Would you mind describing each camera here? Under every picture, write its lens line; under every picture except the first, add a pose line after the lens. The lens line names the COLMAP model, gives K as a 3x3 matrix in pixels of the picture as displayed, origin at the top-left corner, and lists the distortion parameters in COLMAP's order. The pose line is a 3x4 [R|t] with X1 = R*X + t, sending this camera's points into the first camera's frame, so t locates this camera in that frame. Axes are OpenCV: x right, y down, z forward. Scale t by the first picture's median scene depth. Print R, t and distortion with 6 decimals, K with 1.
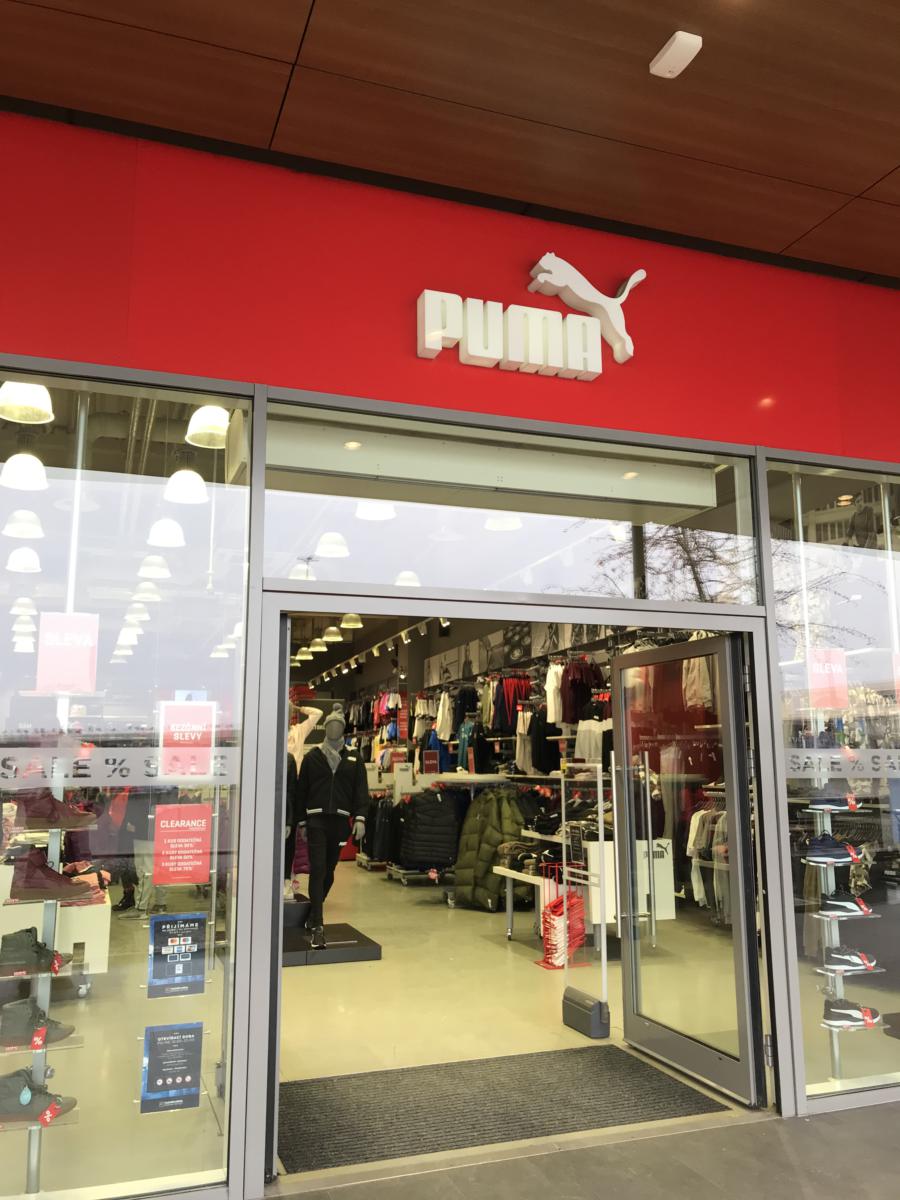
lens RADIAL K [[996.0, 0, 450.0], [0, 996.0, 600.0], [0, 0, 1]] dist [-0.095749, -0.002274]
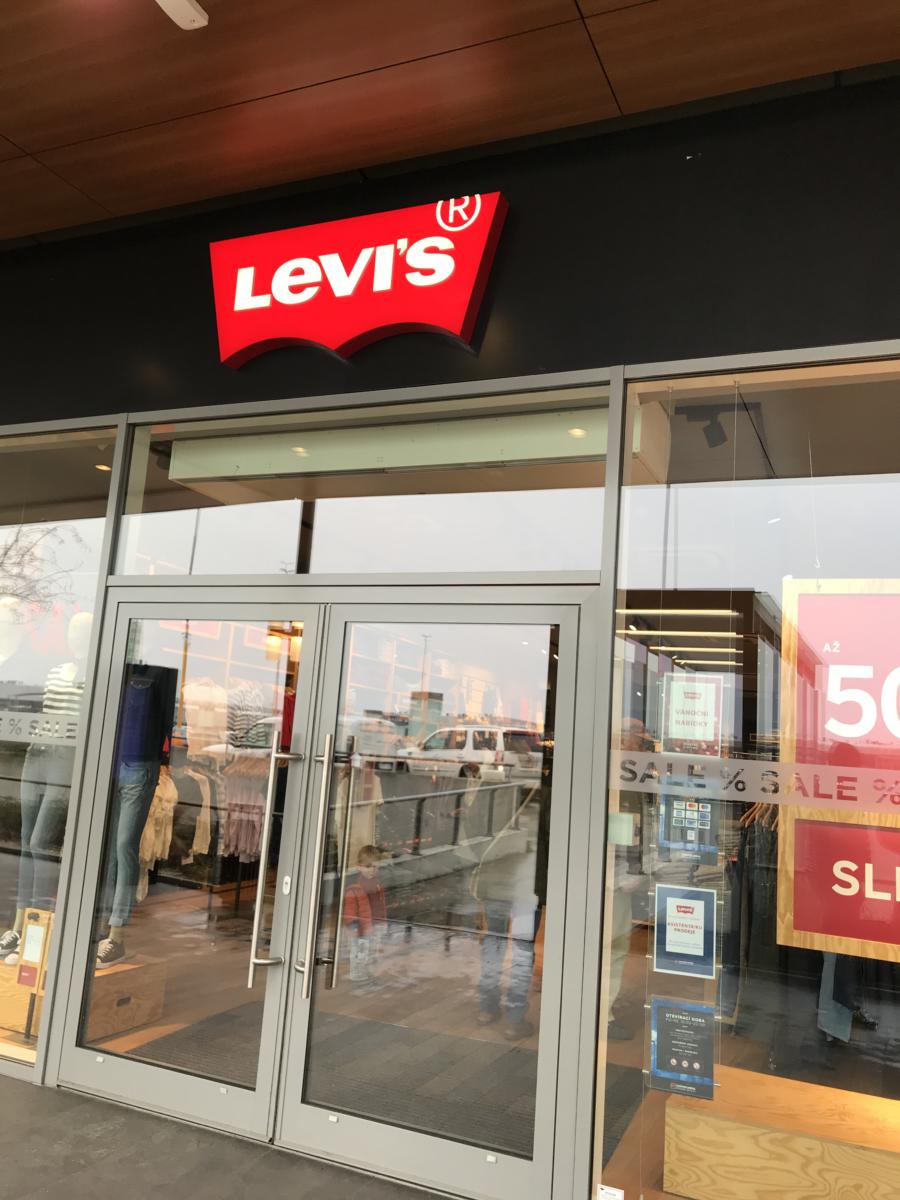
lens RADIAL K [[947.6, 0, 450.0], [0, 947.6, 600.0], [0, 0, 1]] dist [0.089839, 0.001470]
pose [[0.722698, -0.041170, -0.689937, 0.641401], [0.047139, 0.998836, -0.010226, 0.030760], [0.689555, -0.025133, 0.723798, 0.265789]]
